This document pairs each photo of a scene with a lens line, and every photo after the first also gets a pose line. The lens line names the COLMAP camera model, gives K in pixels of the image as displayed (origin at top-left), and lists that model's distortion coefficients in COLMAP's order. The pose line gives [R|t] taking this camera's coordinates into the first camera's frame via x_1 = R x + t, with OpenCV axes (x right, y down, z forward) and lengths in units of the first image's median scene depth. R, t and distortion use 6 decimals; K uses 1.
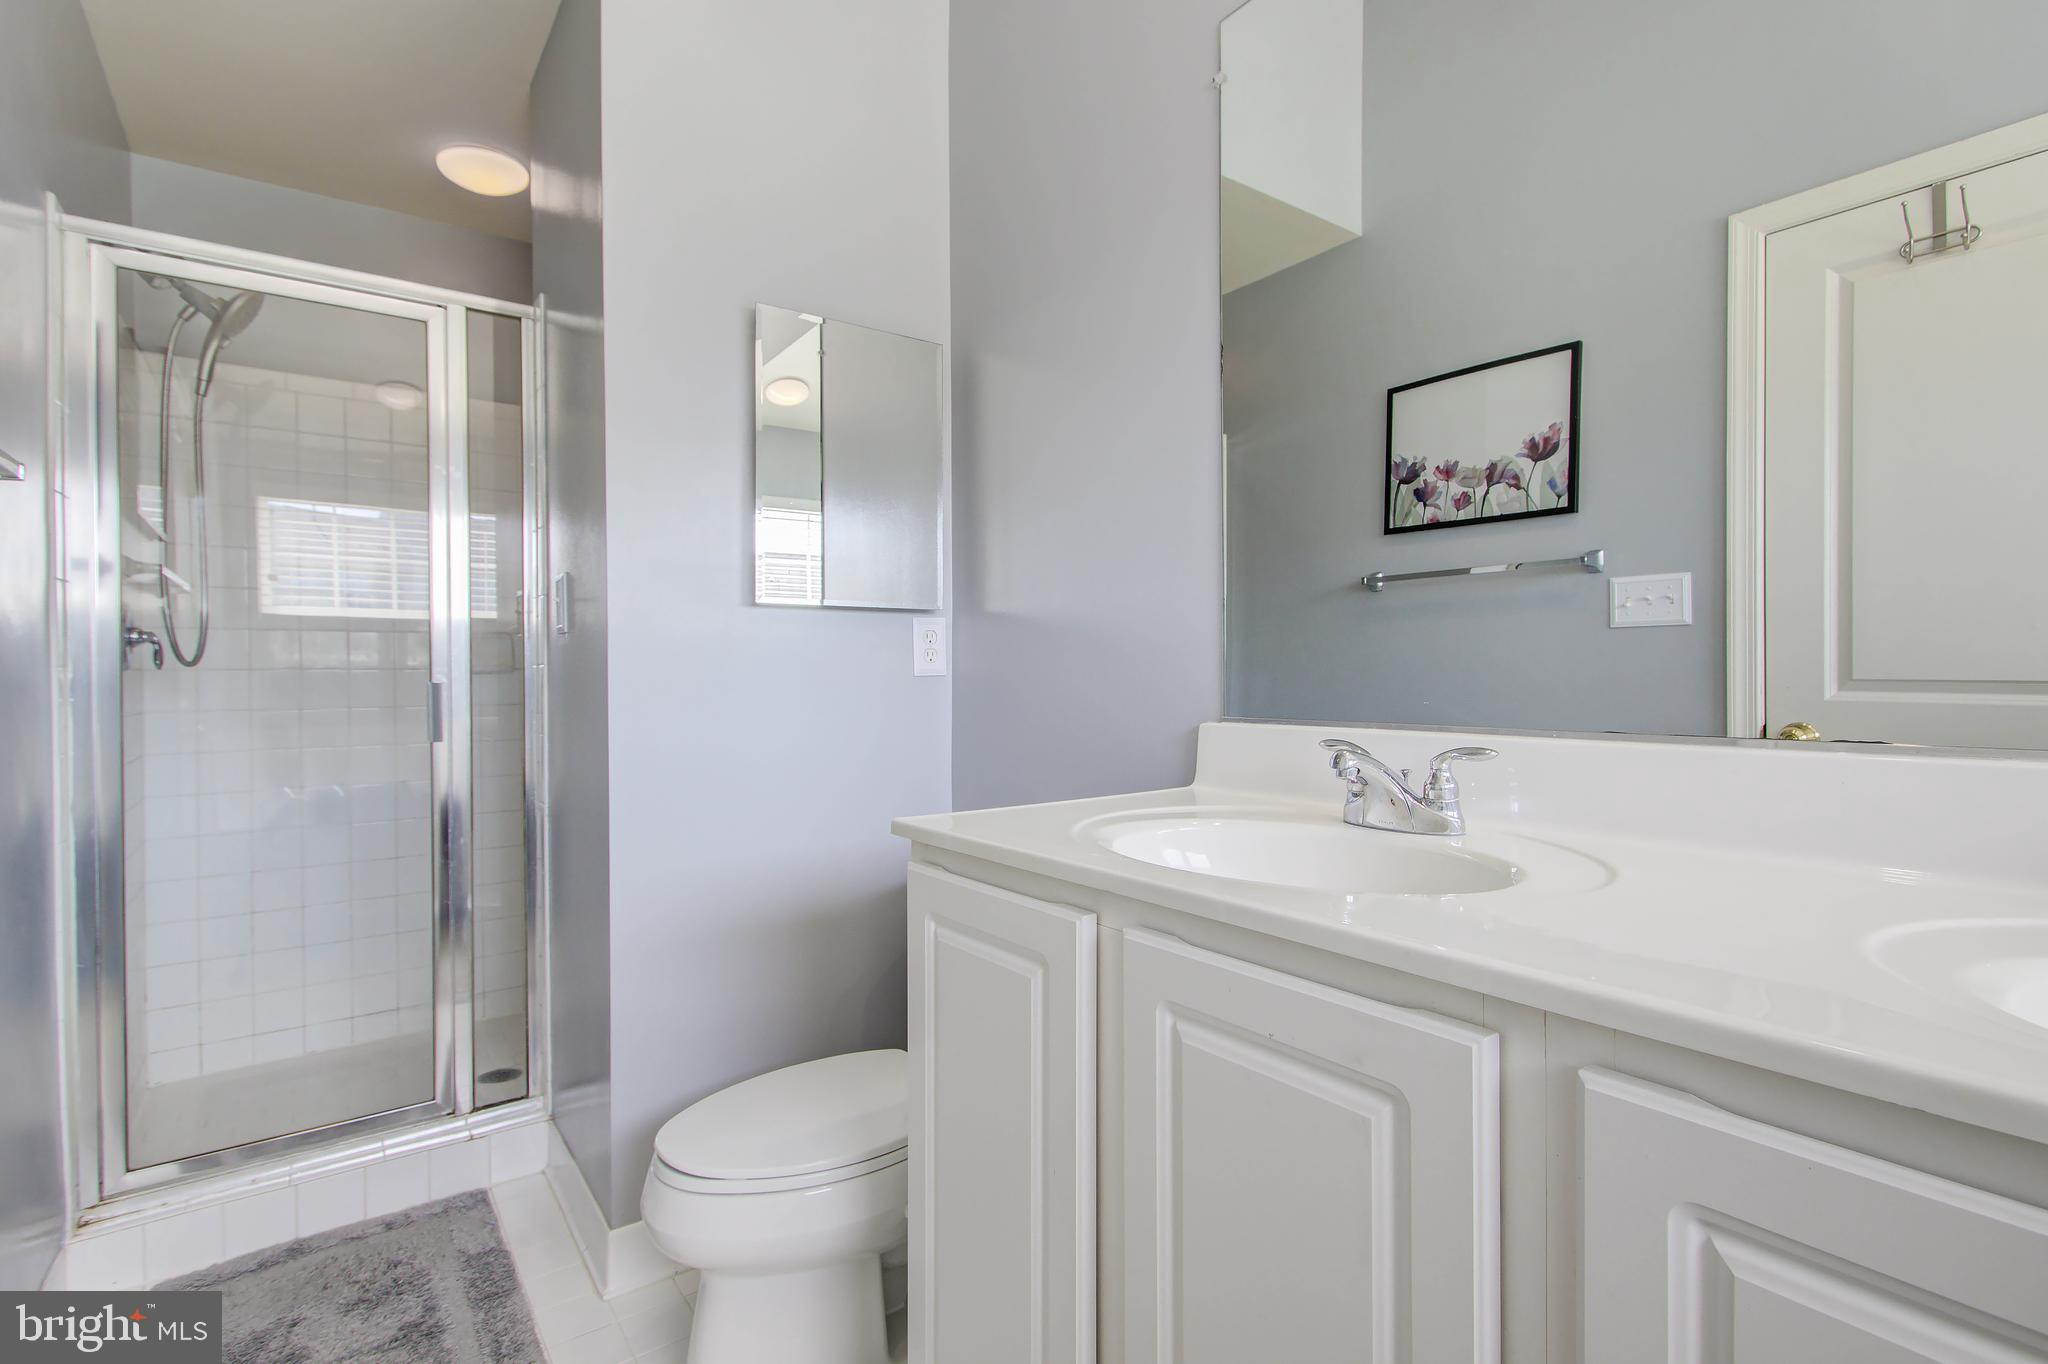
lens RADIAL K [[942.0, 0, 1028.0], [0, 942.0, 675.2], [0, 0, 1]] dist [-0.001199, 0.004195]
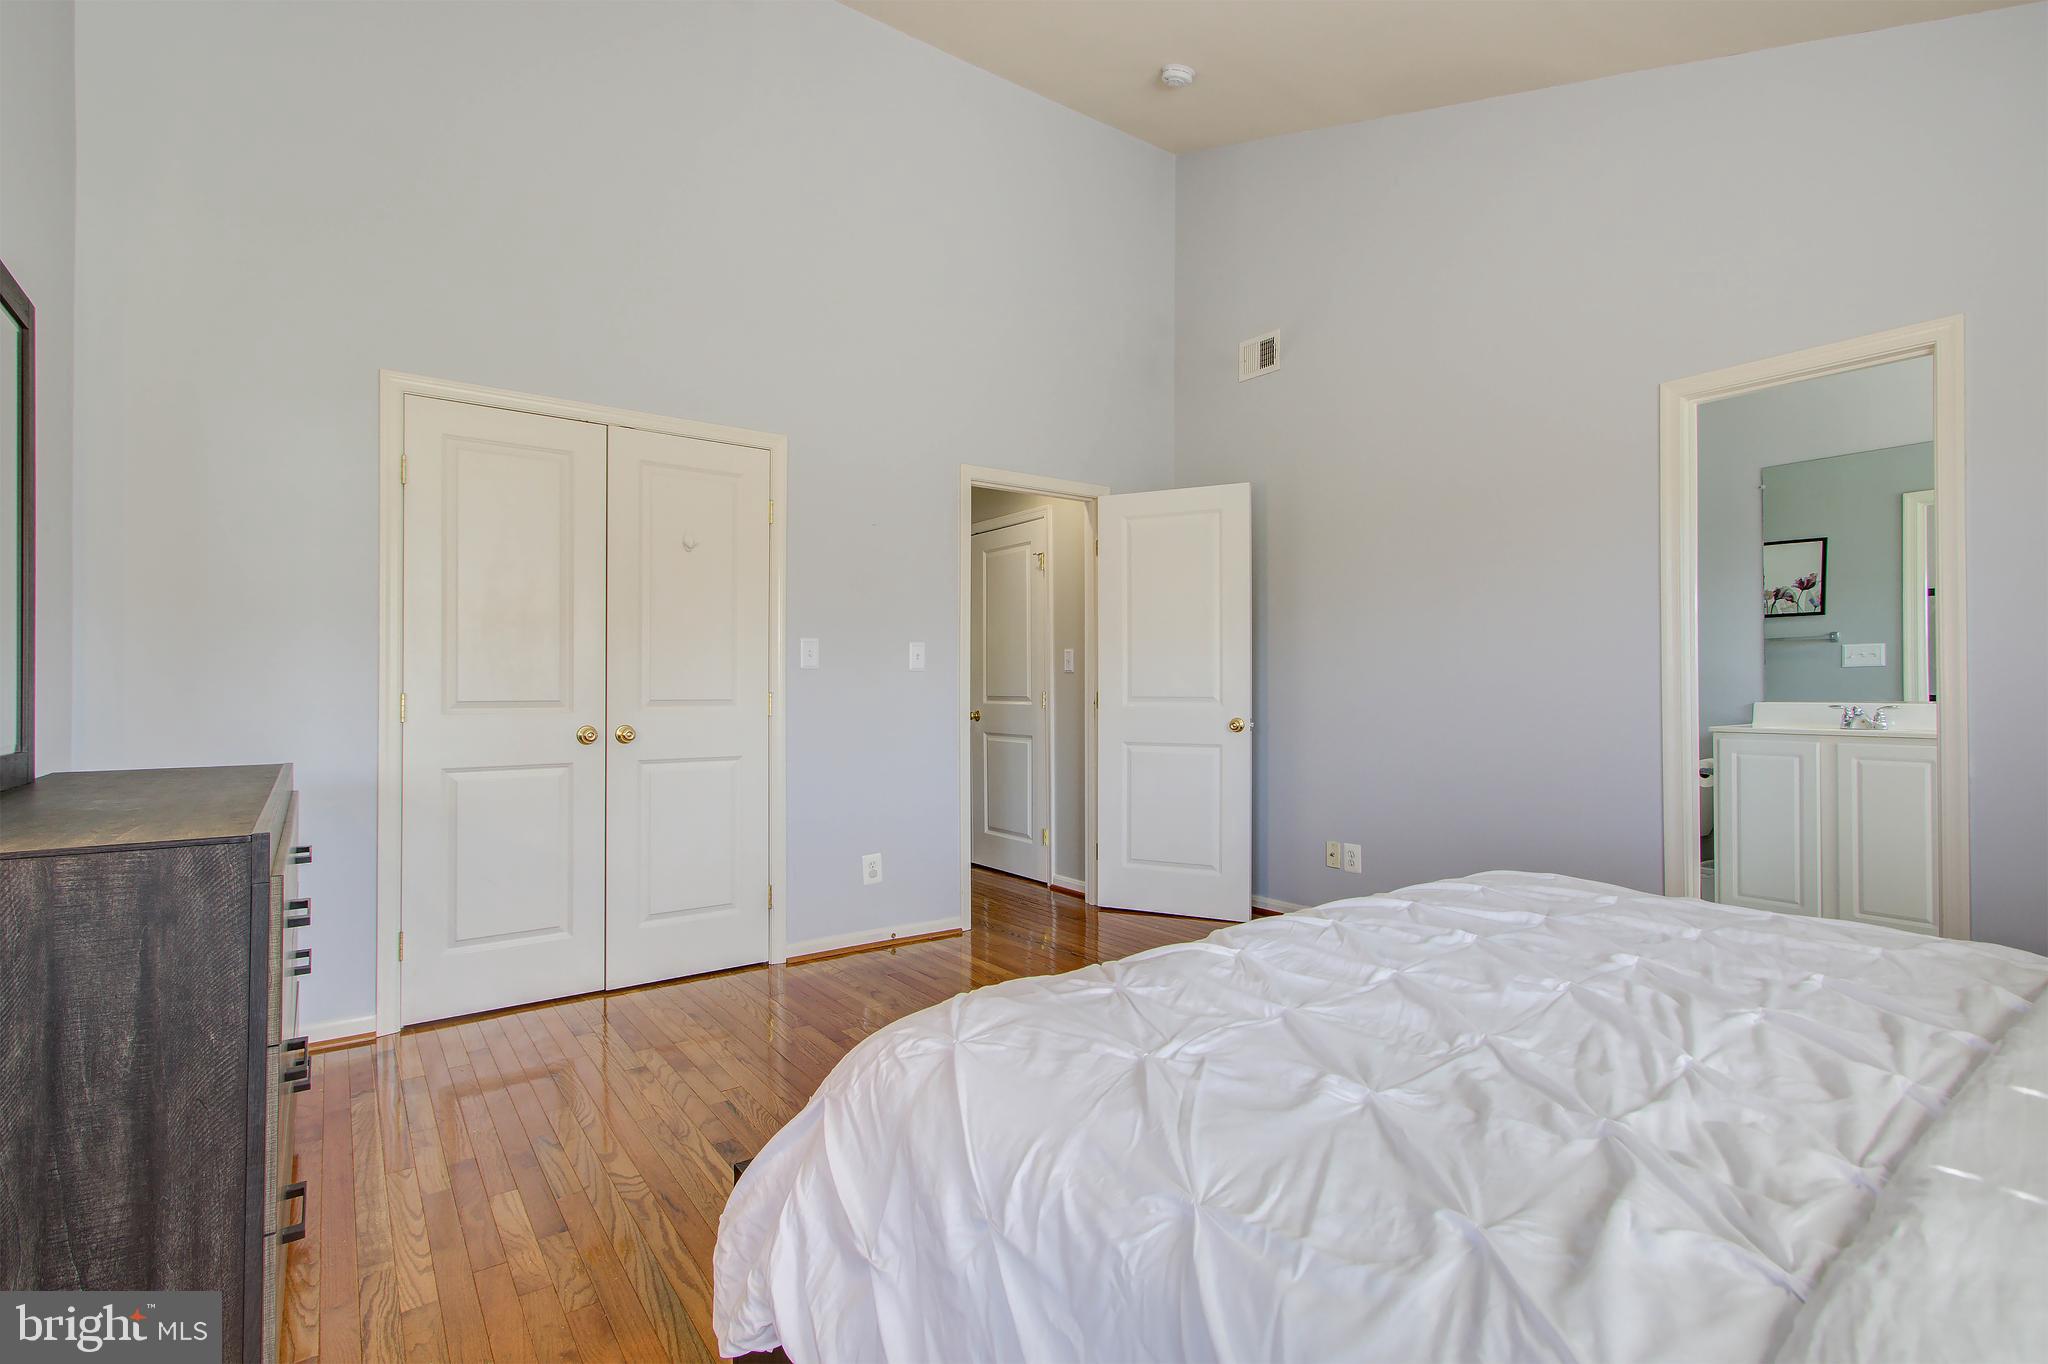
lens RADIAL K [[942.0, 0, 1036.1], [0, 942.0, 678.7], [0, 0, 1]] dist [-0.001199, 0.004195]
pose [[0.999931, -0.001460, 0.011660, -1.255688], [0.001778, 0.999627, -0.027266, 0.031268], [-0.011616, 0.027284, 0.999560, -1.141878]]
